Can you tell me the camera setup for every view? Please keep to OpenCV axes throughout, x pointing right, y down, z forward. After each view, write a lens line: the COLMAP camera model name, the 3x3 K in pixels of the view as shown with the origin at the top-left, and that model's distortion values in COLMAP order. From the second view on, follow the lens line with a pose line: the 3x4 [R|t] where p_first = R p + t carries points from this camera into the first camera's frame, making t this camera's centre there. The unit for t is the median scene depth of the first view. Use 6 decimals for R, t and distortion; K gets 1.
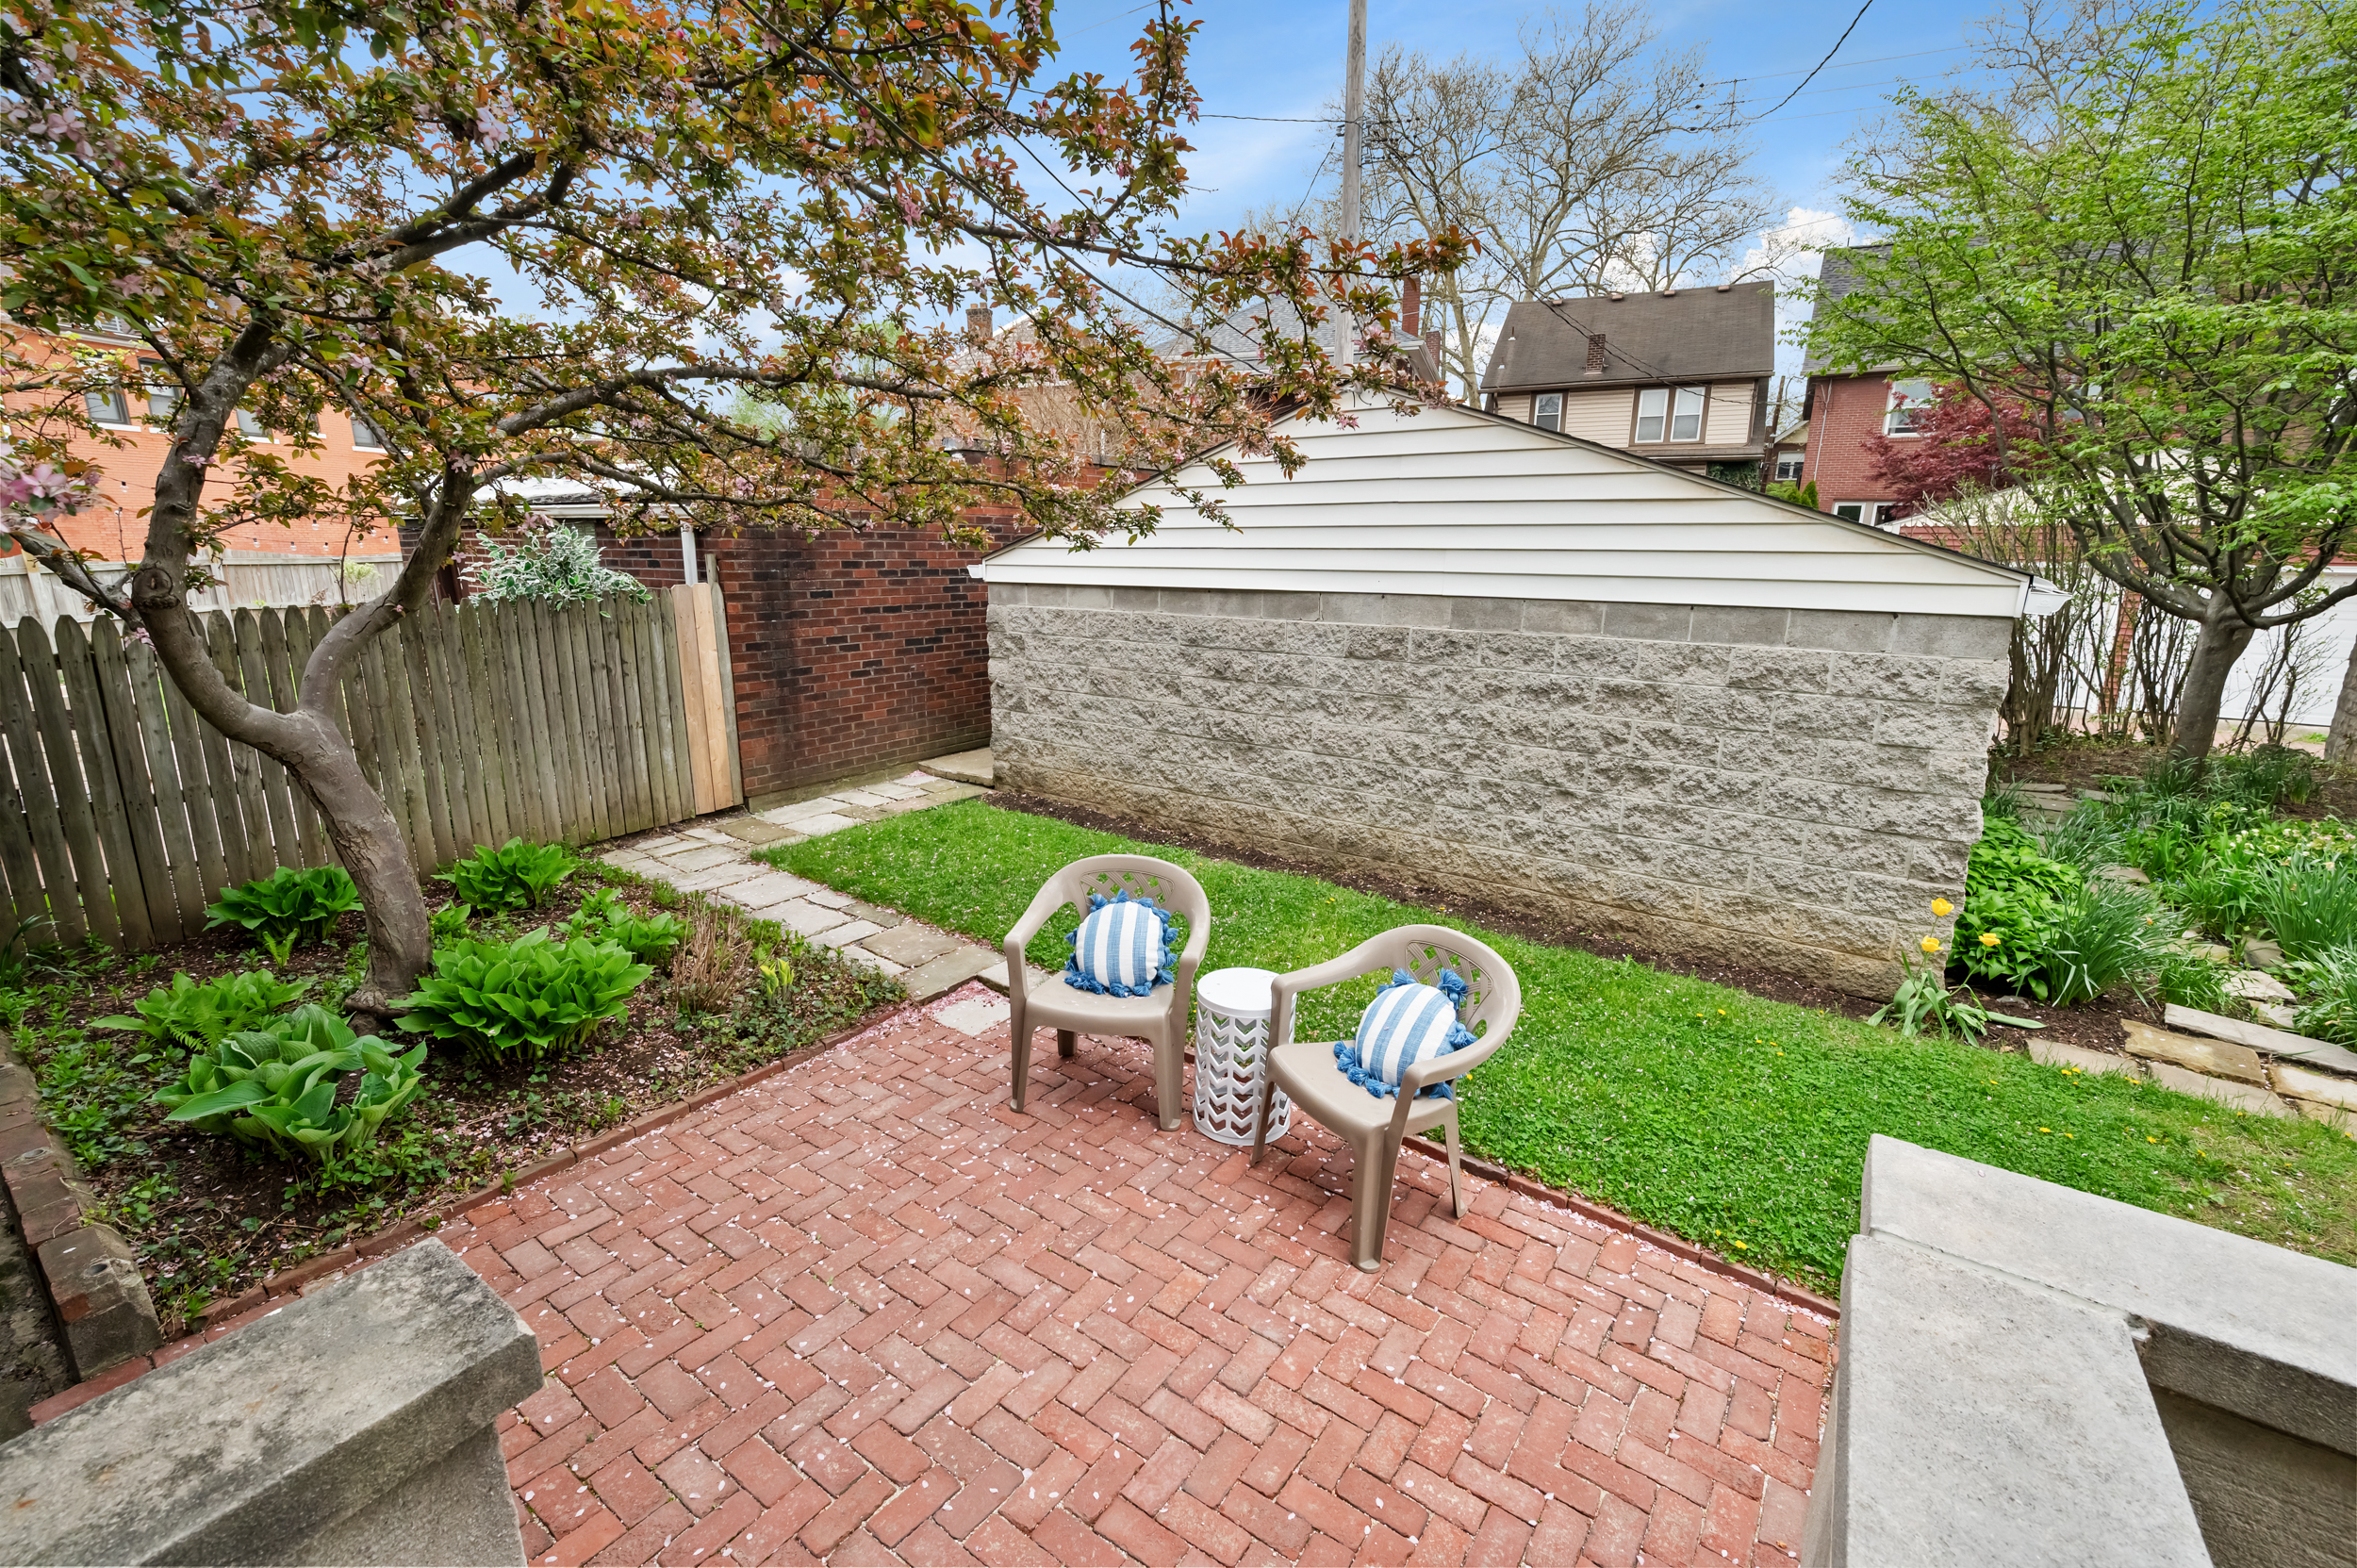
lens RADIAL K [[960.9, 0, 1178.5], [0, 960.9, 784.0], [0, 0, 1]] dist [-0.002983, -0.000403]
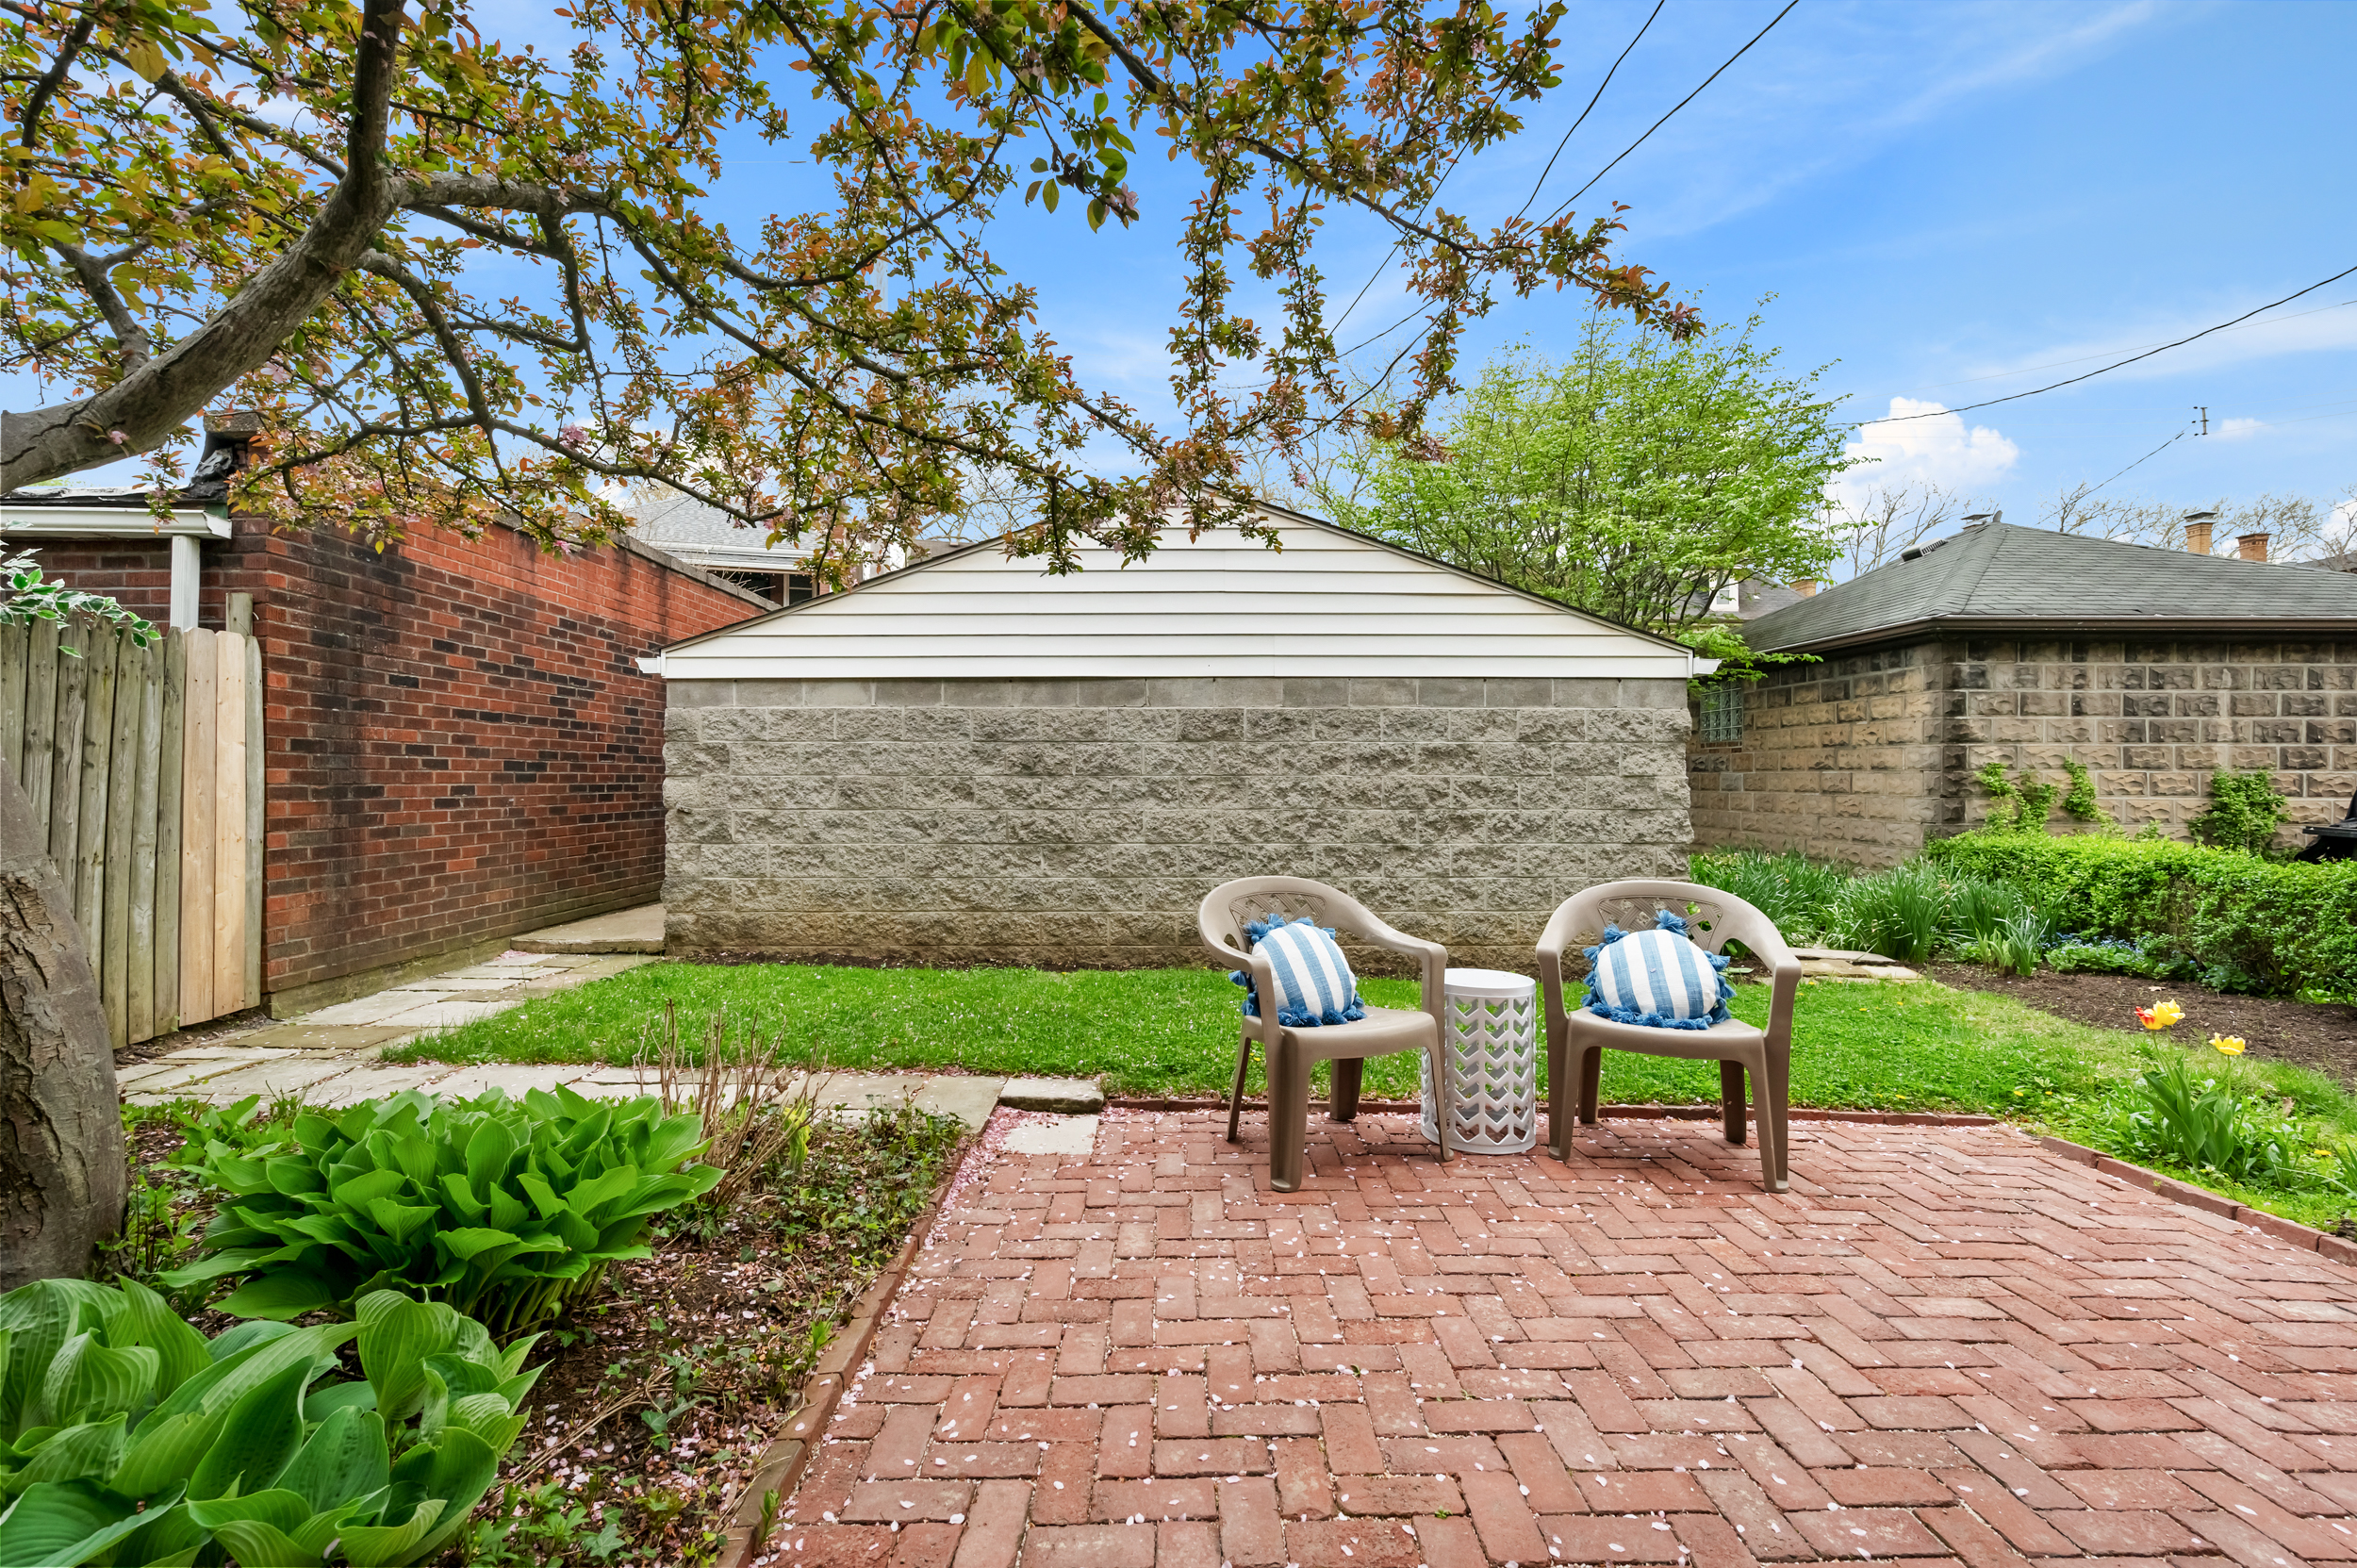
lens RADIAL K [[960.9, 0, 1178.5], [0, 960.9, 784.0], [0, 0, 1]] dist [-0.002983, -0.000403]
pose [[0.817194, -0.012489, 0.576228, -0.416109], [0.141174, 0.973648, -0.179108, 0.093233], [-0.558806, 0.227714, 0.797422, 0.229041]]
